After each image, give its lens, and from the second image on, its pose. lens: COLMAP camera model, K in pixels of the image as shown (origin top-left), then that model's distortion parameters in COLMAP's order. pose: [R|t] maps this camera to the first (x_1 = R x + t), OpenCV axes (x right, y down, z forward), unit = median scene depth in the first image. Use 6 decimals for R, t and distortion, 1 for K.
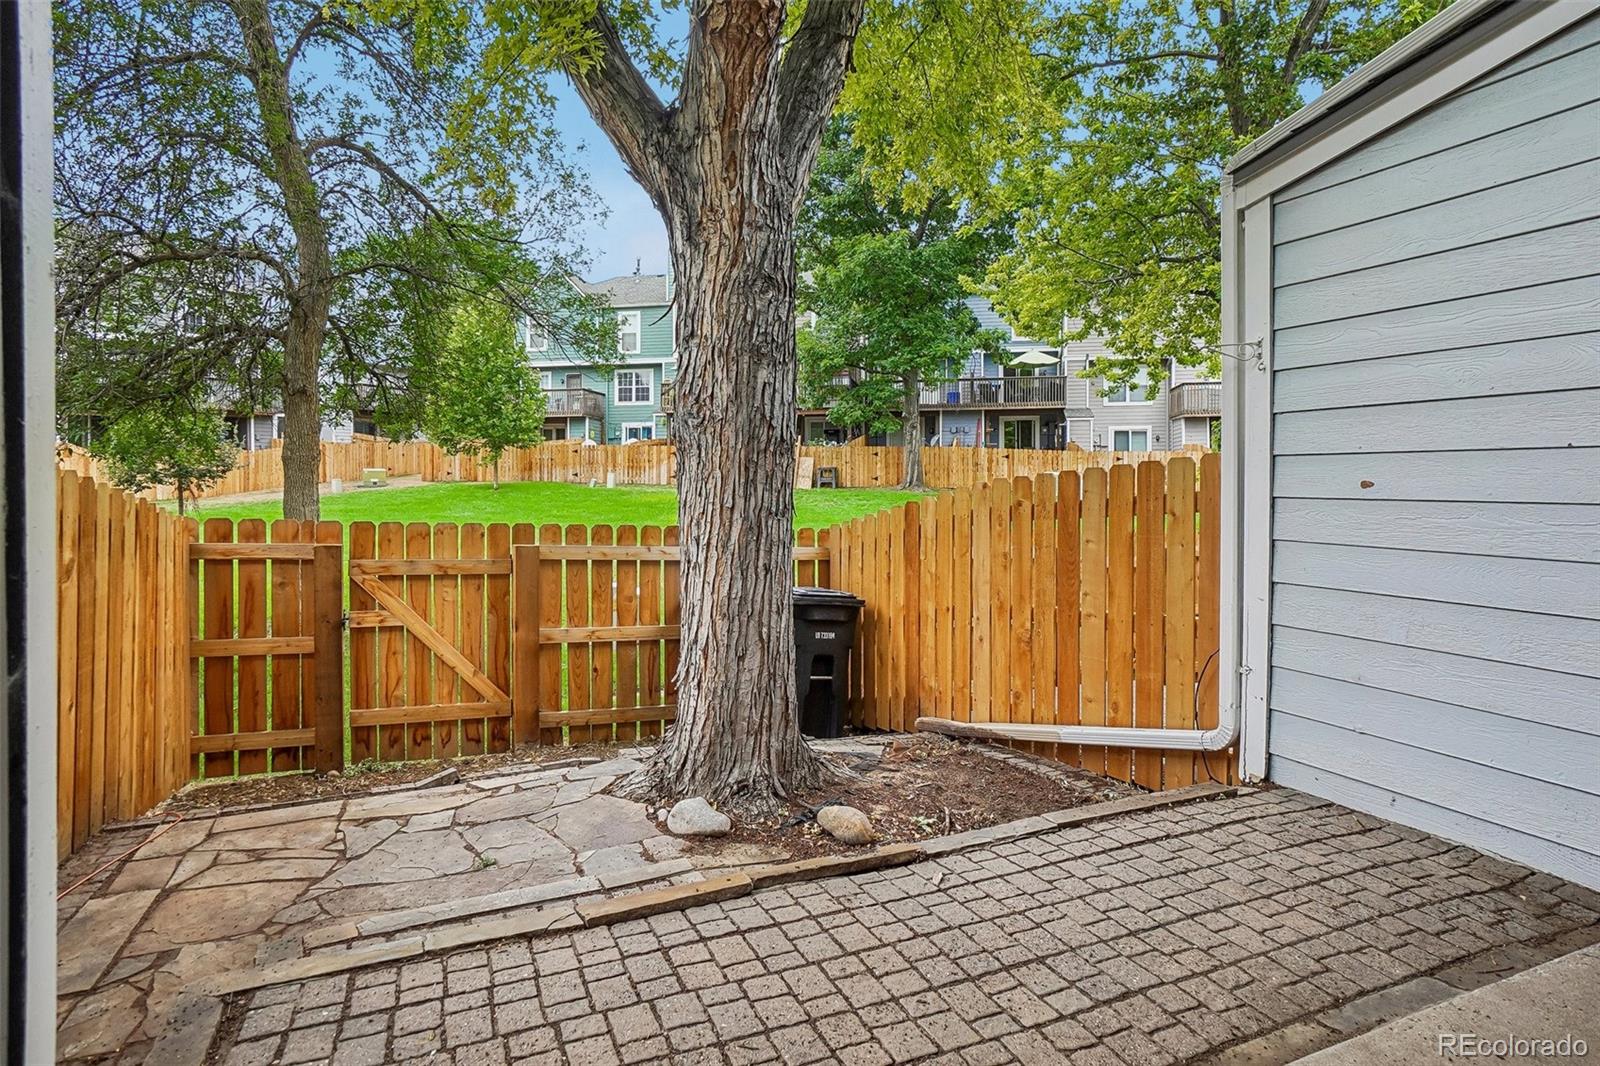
lens RADIAL K [[843.2, 0, 806.2], [0, 843.2, 499.7], [0, 0, 1]] dist [-0.042169, 0.023722]
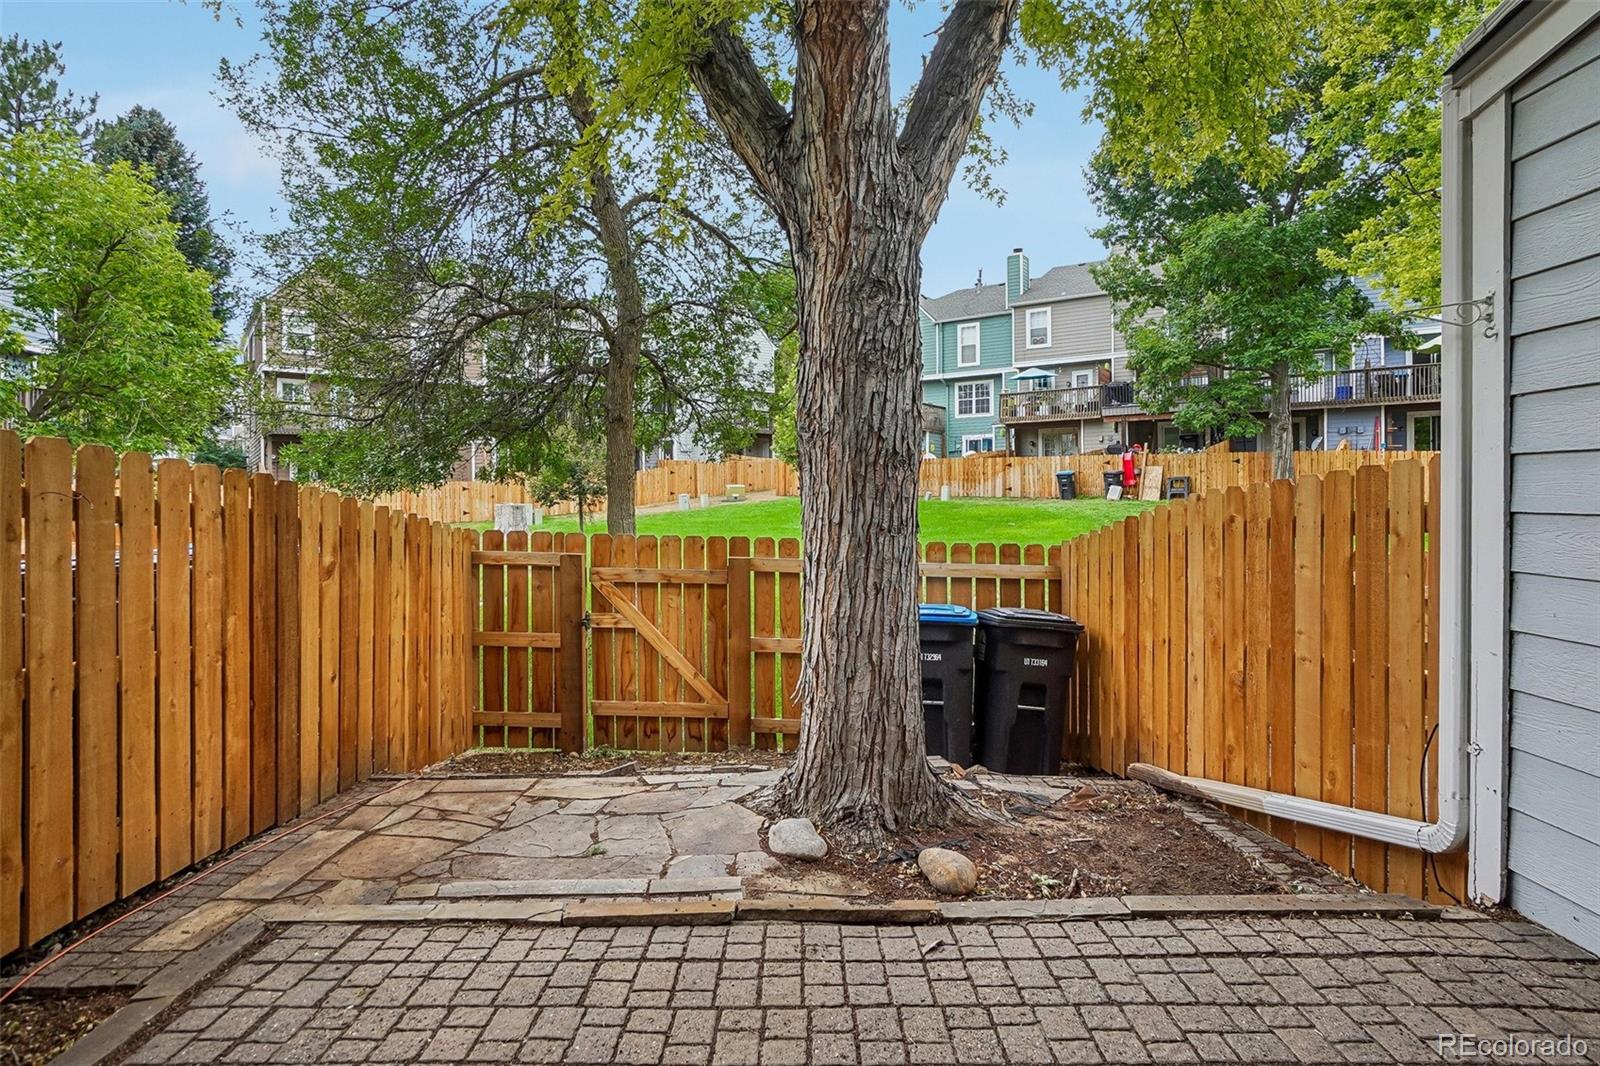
lens RADIAL K [[848.8, 0, 804.6], [0, 848.8, 512.1], [0, 0, 1]] dist [-0.040708, 0.025153]
pose [[0.918657, -0.001109, -0.395054, 0.256965], [0.000932, 0.999999, -0.000641, -0.003181], [0.395054, 0.000221, 0.918658, 0.088987]]
